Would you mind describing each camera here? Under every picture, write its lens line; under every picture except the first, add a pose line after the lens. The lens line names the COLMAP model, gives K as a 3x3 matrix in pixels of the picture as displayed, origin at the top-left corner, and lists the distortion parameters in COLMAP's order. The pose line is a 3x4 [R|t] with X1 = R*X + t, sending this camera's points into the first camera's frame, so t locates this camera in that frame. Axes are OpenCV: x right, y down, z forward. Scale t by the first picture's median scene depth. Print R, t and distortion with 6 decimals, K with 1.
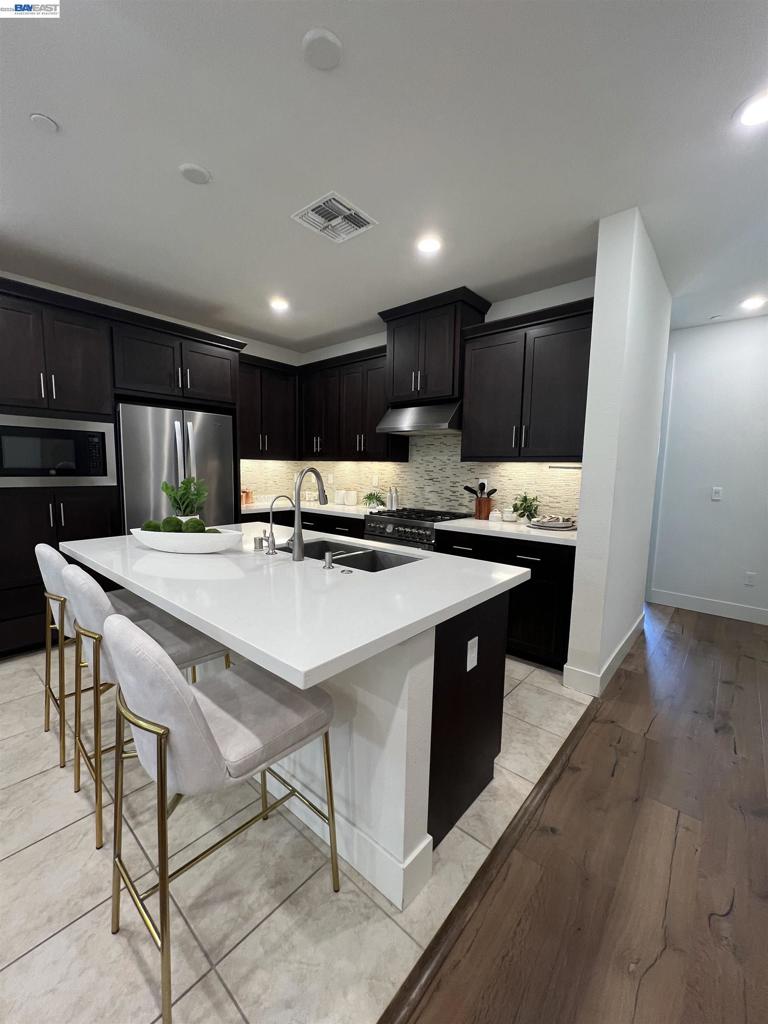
lens RADIAL K [[412.9, 0, 384.0], [0, 412.9, 512.0], [0, 0, 1]] dist [-0.000161, 0.000032]
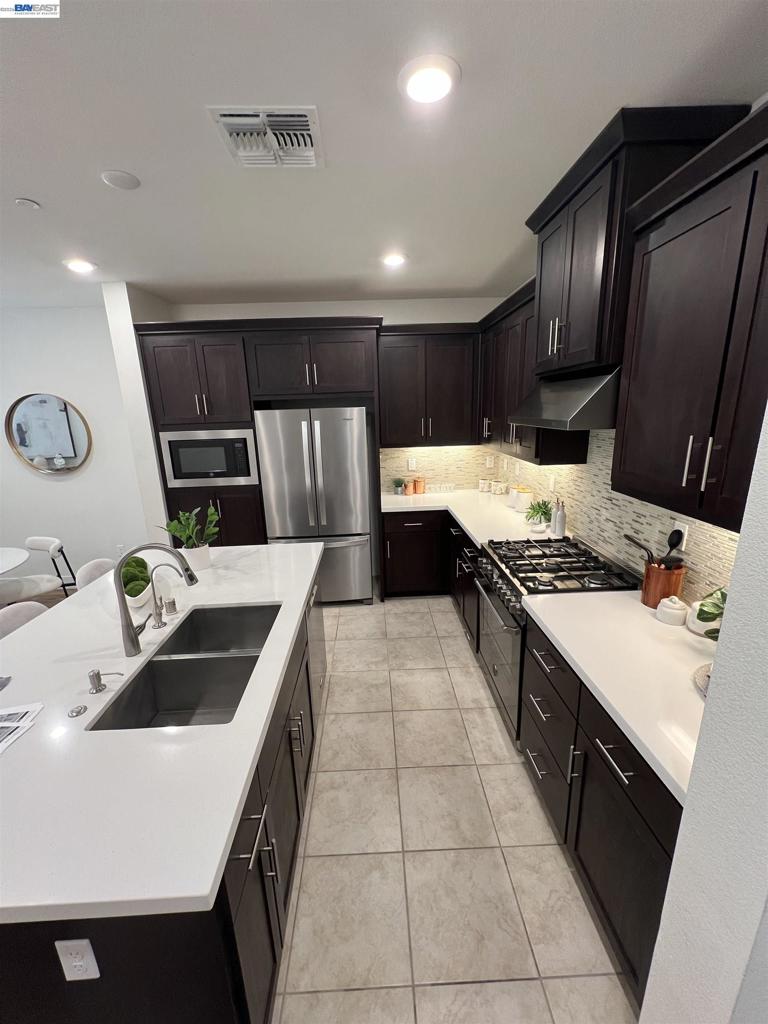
lens RADIAL K [[412.9, 0, 384.0], [0, 412.9, 512.0], [0, 0, 1]] dist [-0.000161, 0.000032]
pose [[0.678656, 0.143110, -0.720379, 0.359457], [-0.033259, 0.985815, 0.164509, -0.164646], [0.733703, -0.087687, 0.673789, 0.427327]]
